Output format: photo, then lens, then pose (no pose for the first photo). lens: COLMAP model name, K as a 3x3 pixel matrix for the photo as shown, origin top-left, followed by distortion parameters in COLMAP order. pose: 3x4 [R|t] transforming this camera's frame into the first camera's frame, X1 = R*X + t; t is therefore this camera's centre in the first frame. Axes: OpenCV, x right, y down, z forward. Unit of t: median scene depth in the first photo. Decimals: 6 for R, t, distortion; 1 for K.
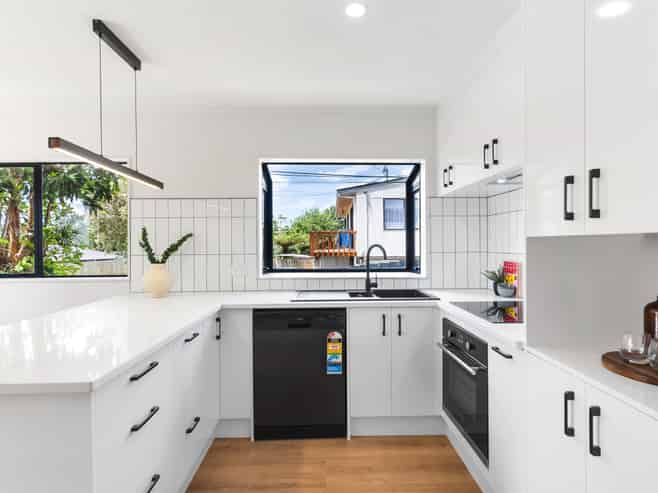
lens RADIAL K [[470.2, 0, 329.0], [0, 470.2, 246.5], [0, 0, 1]] dist [0.001095, 0.000363]
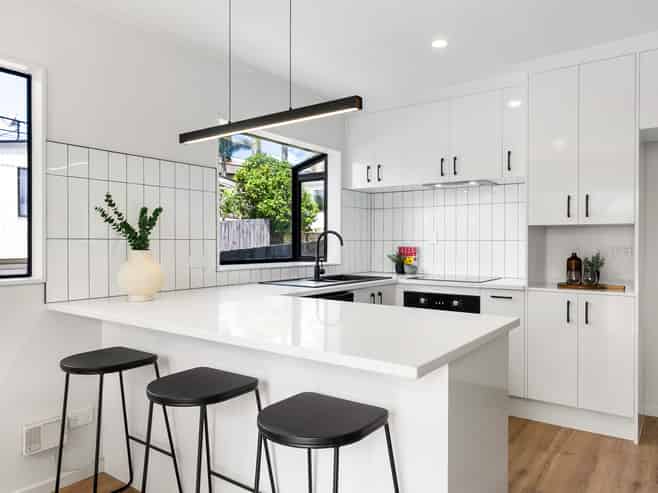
lens RADIAL K [[470.2, 0, 329.0], [0, 470.2, 246.5], [0, 0, 1]] dist [0.001095, 0.000363]
pose [[0.601263, -0.002764, 0.799046, -0.692651], [0.001182, 0.999996, 0.002569, 0.026033], [-0.799050, -0.000600, 0.601264, 0.389087]]
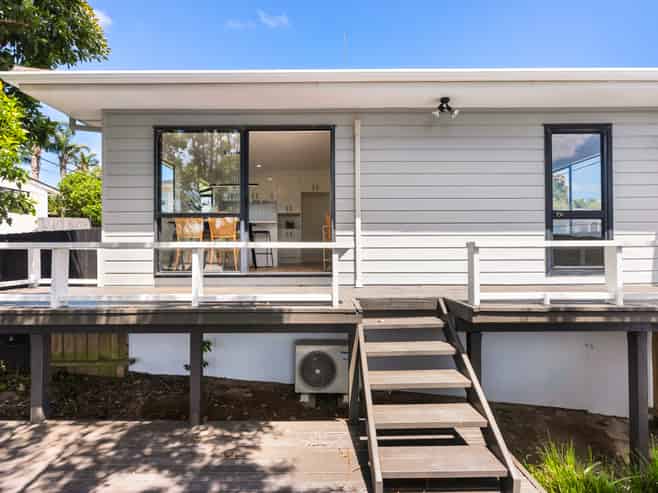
lens RADIAL K [[470.2, 0, 329.0], [0, 470.2, 246.5], [0, 0, 1]] dist [0.001095, 0.000363]
pose [[0.015281, 0.050368, 0.998614, -3.293673], [0.009241, 0.998681, -0.050513, 0.426730], [-0.999841, 0.010000, 0.014795, 0.186730]]
